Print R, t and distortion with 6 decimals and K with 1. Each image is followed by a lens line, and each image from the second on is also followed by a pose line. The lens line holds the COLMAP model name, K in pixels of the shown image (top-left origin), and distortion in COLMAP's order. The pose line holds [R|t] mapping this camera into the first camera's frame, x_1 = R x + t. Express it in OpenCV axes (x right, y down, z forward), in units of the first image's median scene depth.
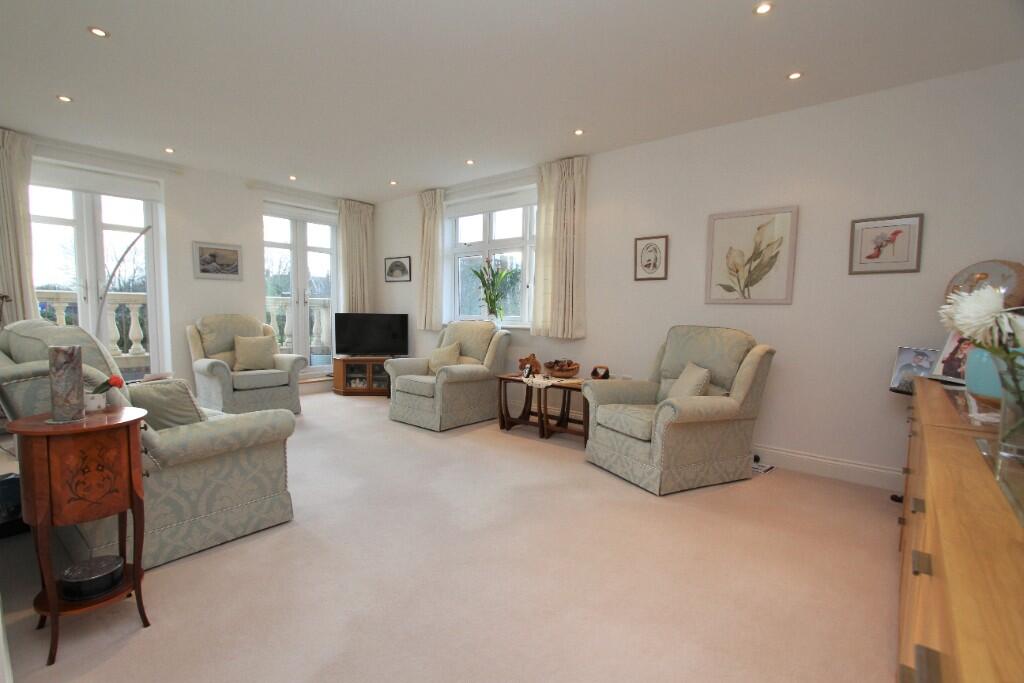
lens RADIAL K [[473.4, 0, 503.3], [0, 473.4, 346.0], [0, 0, 1]] dist [-0.005204, -0.002187]
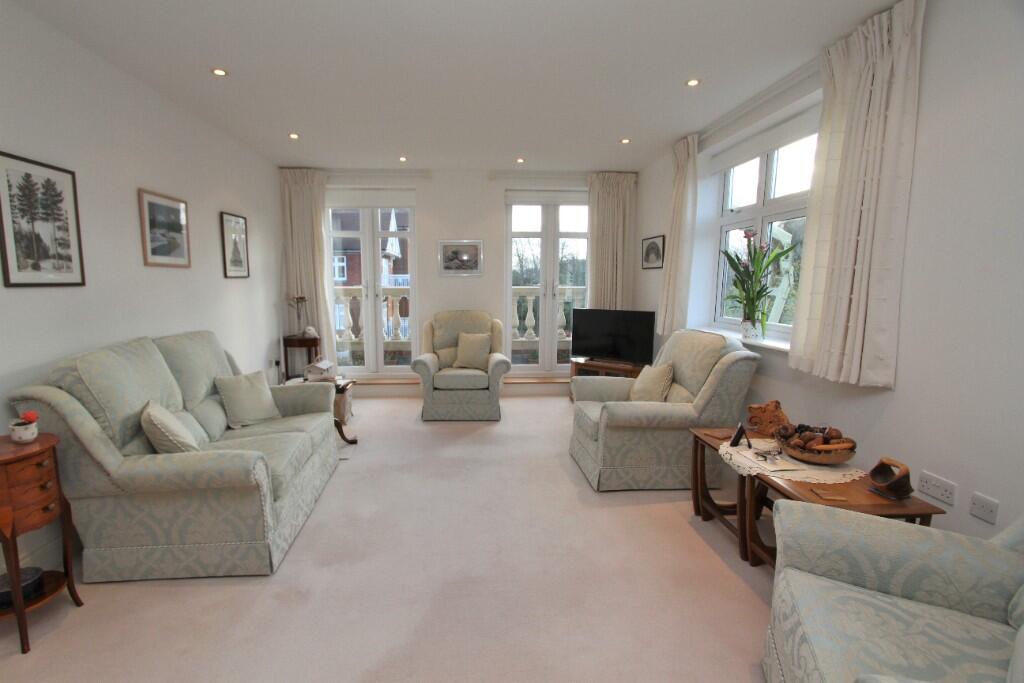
lens RADIAL K [[473.4, 0, 508.1], [0, 473.4, 348.2], [0, 0, 1]] dist [-0.005204, -0.002187]
pose [[0.689901, 0.092604, -0.717956, 0.253412], [-0.046962, 0.995420, 0.083266, -0.082479], [0.722379, -0.023729, 0.691091, 0.400143]]
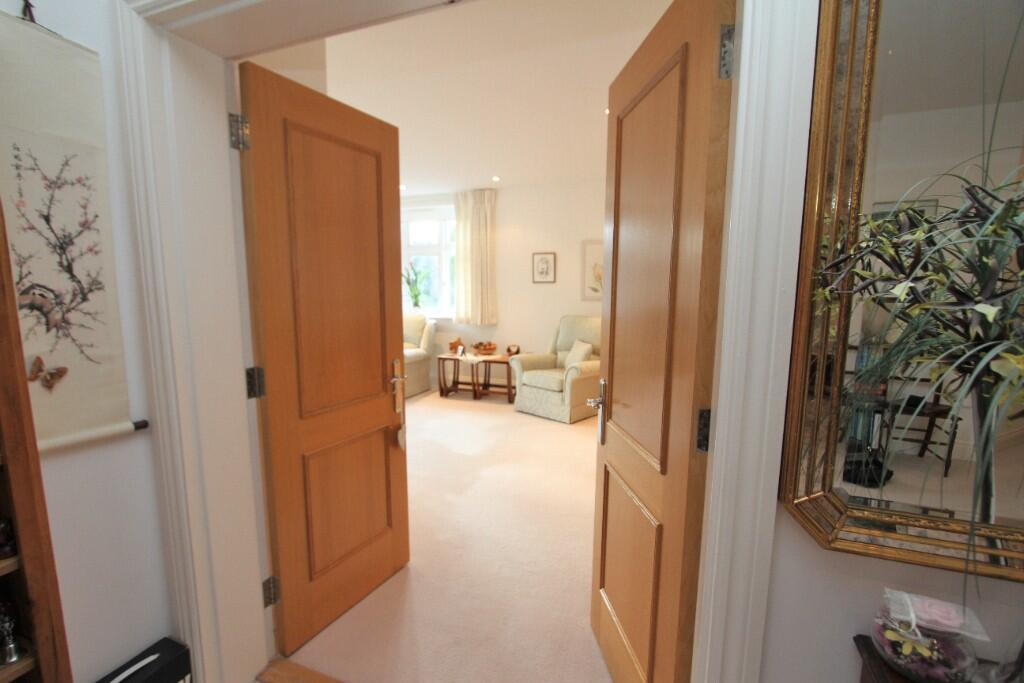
lens RADIAL K [[473.4, 0, 511.1], [0, 473.4, 343.9], [0, 0, 1]] dist [-0.005204, -0.002187]
pose [[0.935976, -0.054466, 0.347826, -0.272892], [0.036797, 0.997684, 0.057207, -0.038801], [-0.350137, -0.040746, 0.935812, -0.293087]]
